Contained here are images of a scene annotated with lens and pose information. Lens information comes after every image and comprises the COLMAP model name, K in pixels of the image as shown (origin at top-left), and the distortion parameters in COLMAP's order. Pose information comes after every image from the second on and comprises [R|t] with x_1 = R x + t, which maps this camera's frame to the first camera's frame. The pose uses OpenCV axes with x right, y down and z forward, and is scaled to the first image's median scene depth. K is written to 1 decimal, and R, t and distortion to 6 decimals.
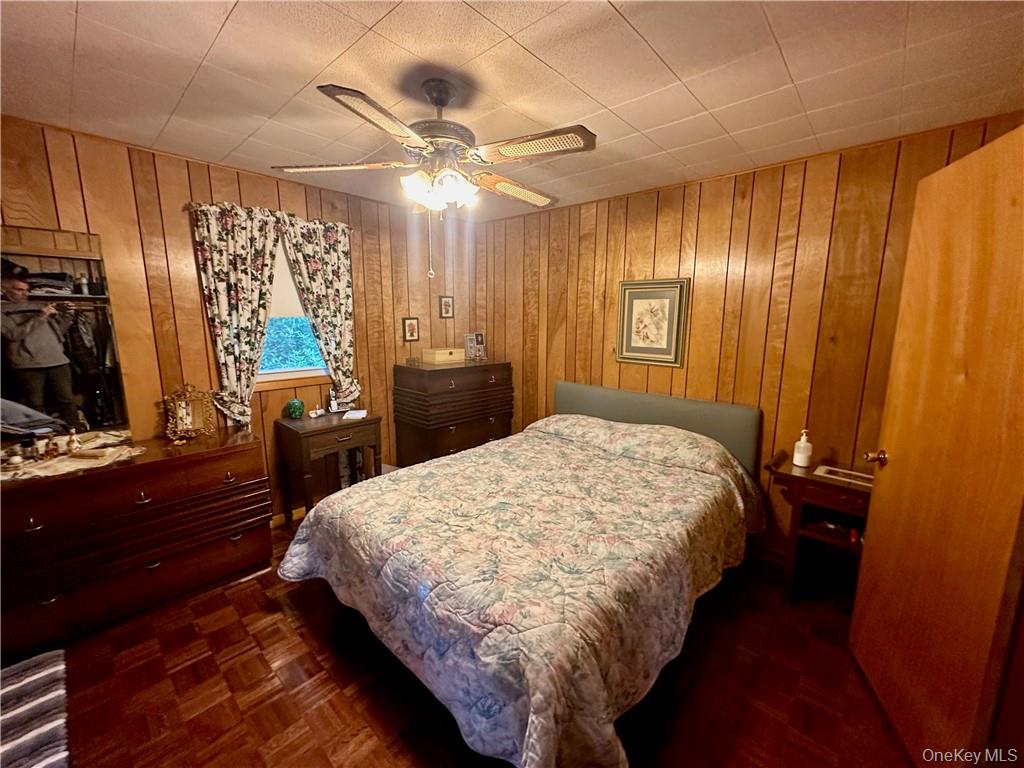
lens RADIAL K [[409.2, 0, 512.7], [0, 409.2, 384.4], [0, 0, 1]] dist [-0.002005, 0.000967]
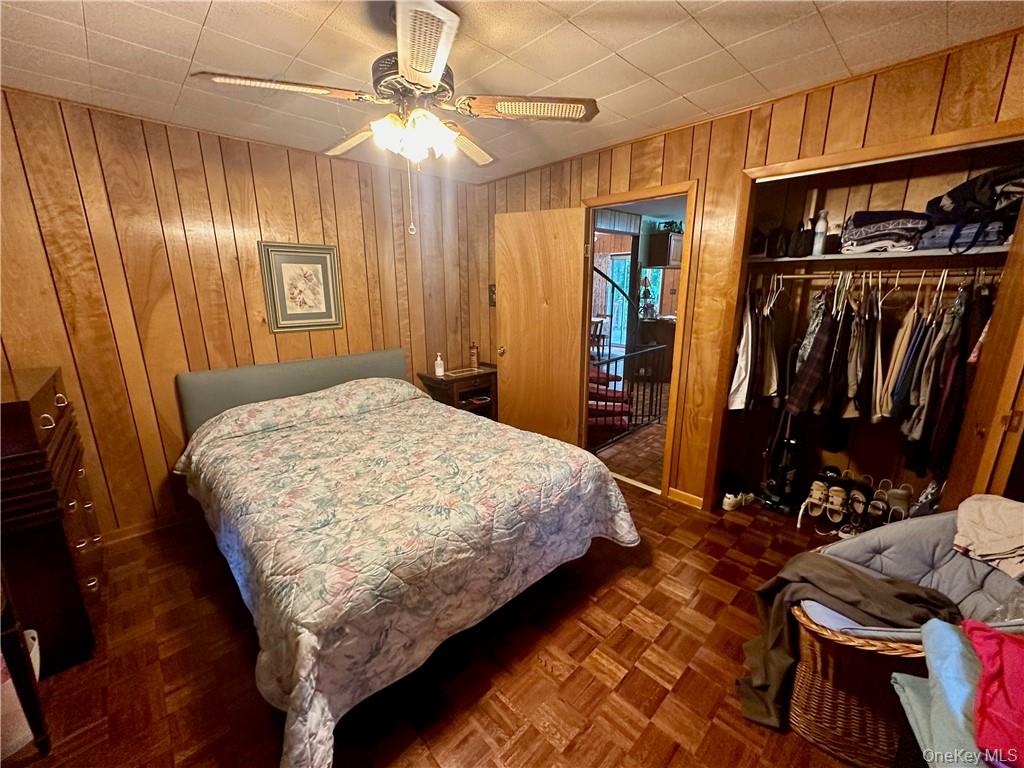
lens RADIAL K [[409.2, 0, 511.3], [0, 409.2, 382.2], [0, 0, 1]] dist [-0.002005, 0.000967]
pose [[0.068479, -0.238759, 0.968661, -0.731714], [0.169506, 0.959608, 0.224544, -0.078021], [-0.983147, 0.148817, 0.106184, 0.490384]]
